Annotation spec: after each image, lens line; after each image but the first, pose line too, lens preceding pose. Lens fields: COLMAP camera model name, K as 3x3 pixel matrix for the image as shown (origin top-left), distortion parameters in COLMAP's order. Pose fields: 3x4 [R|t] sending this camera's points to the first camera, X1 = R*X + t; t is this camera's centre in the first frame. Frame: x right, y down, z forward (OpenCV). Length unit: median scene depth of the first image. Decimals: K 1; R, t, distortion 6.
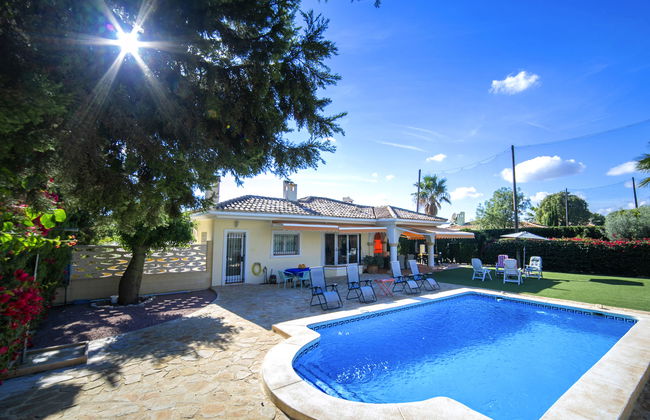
lens RADIAL K [[288.7, 0, 325.0], [0, 288.7, 210.0], [0, 0, 1]] dist [-0.003786, -0.000064]
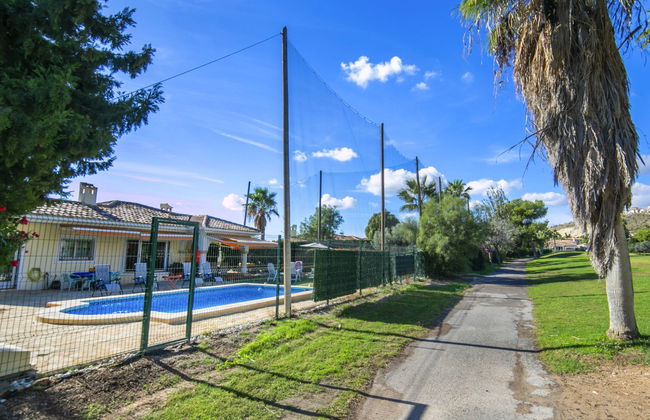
lens RADIAL K [[331.7, 0, 325.0], [0, 331.7, 210.0], [0, 0, 1]] dist [0.014764, 0.000645]
pose [[0.890823, 0.064632, 0.449729, 0.081965], [-0.051847, 0.997825, -0.040702, -0.009002], [-0.451382, 0.012941, 0.892237, -0.333107]]
